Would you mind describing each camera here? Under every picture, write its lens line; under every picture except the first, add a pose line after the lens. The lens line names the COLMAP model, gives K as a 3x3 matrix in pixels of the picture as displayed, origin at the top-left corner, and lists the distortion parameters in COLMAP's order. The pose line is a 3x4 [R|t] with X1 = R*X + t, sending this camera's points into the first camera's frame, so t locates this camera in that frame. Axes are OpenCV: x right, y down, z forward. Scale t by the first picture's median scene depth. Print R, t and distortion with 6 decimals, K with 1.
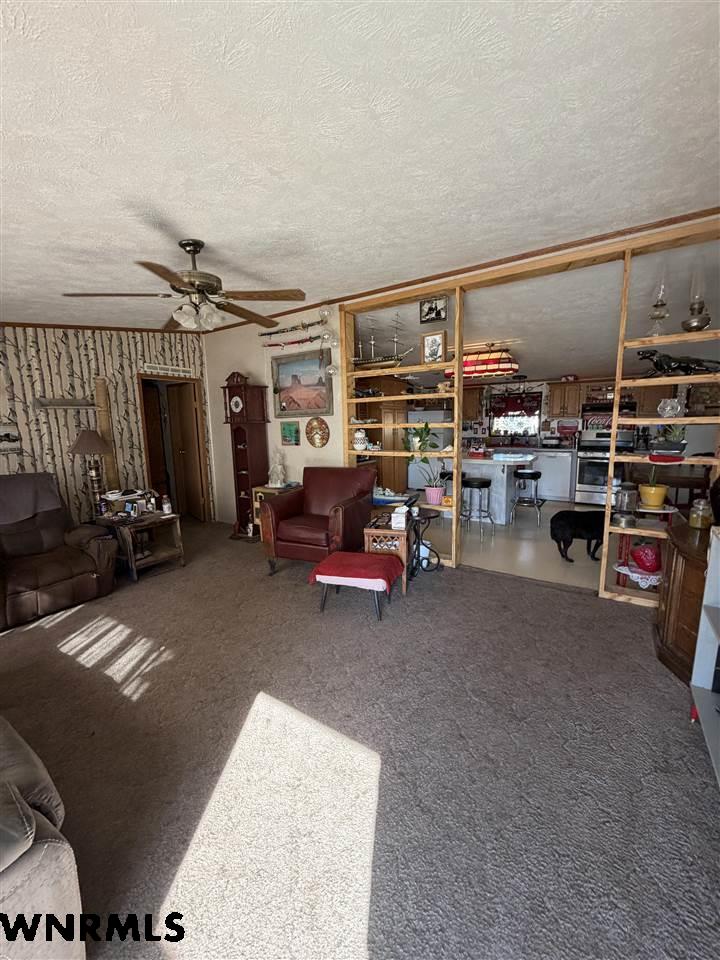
lens RADIAL K [[383.6, 0, 361.8], [0, 383.6, 481.2], [0, 0, 1]] dist [-0.000570, -0.000387]
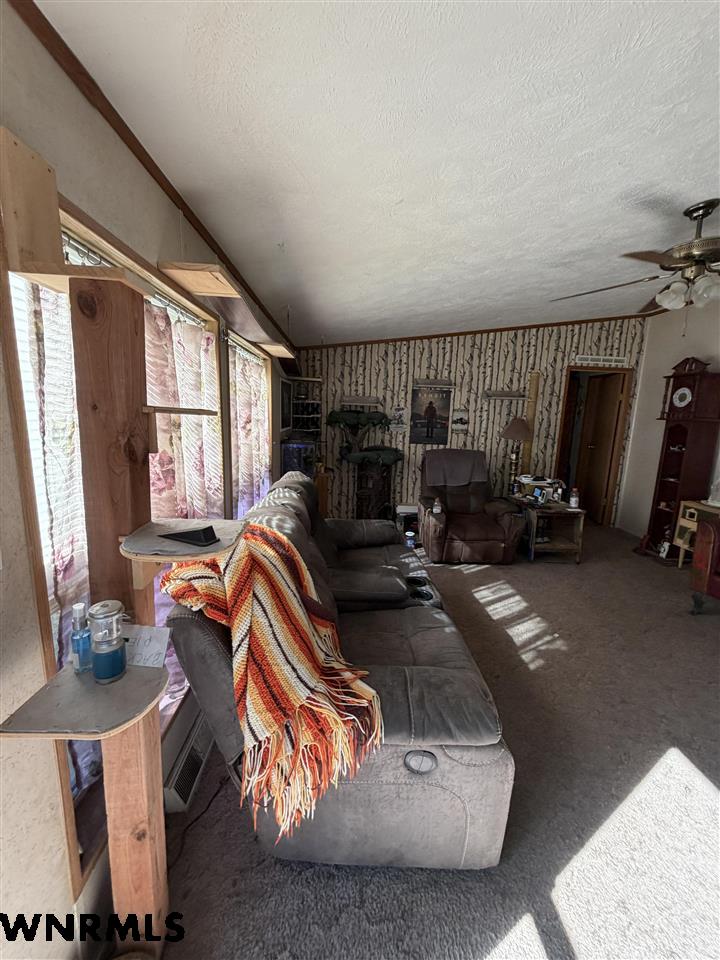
lens RADIAL K [[383.6, 0, 361.6], [0, 383.6, 479.9], [0, 0, 1]] dist [-0.000570, -0.000387]
pose [[0.580987, 0.181574, -0.793401, -0.050721], [-0.169295, 0.980437, 0.100408, 0.008867], [0.796111, 0.075983, 0.600361, -0.034233]]
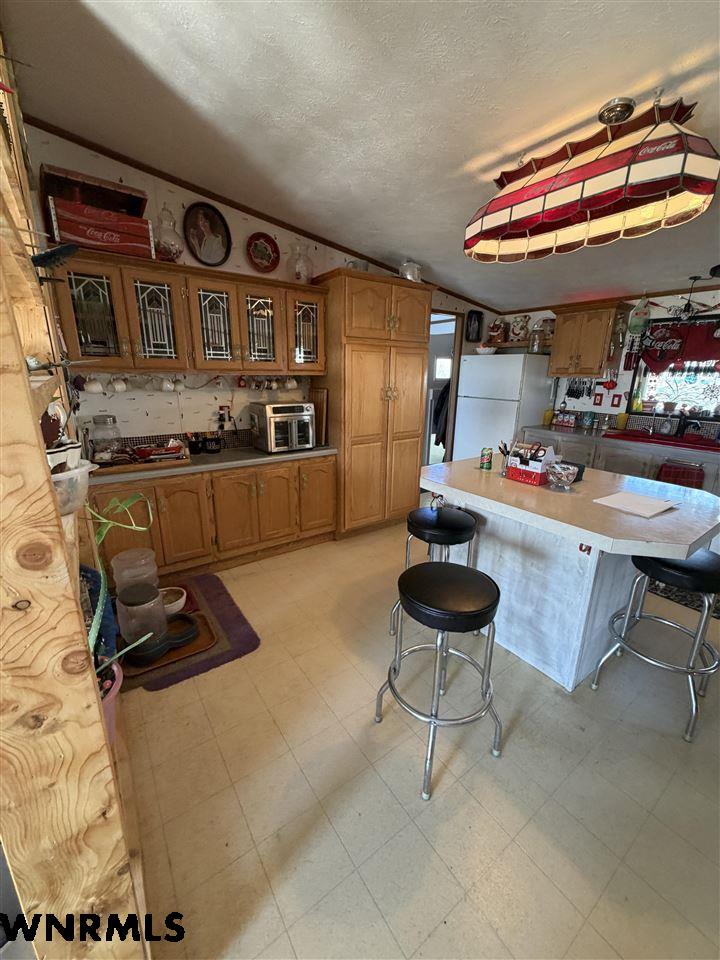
lens RADIAL K [[383.6, 0, 362.5], [0, 383.6, 478.9], [0, 0, 1]] dist [-0.000570, -0.000387]
pose [[0.931754, 0.133513, -0.337652, 0.069635], [-0.091270, 0.986204, 0.138102, -0.025209], [0.351432, -0.097860, 0.931085, 0.152574]]
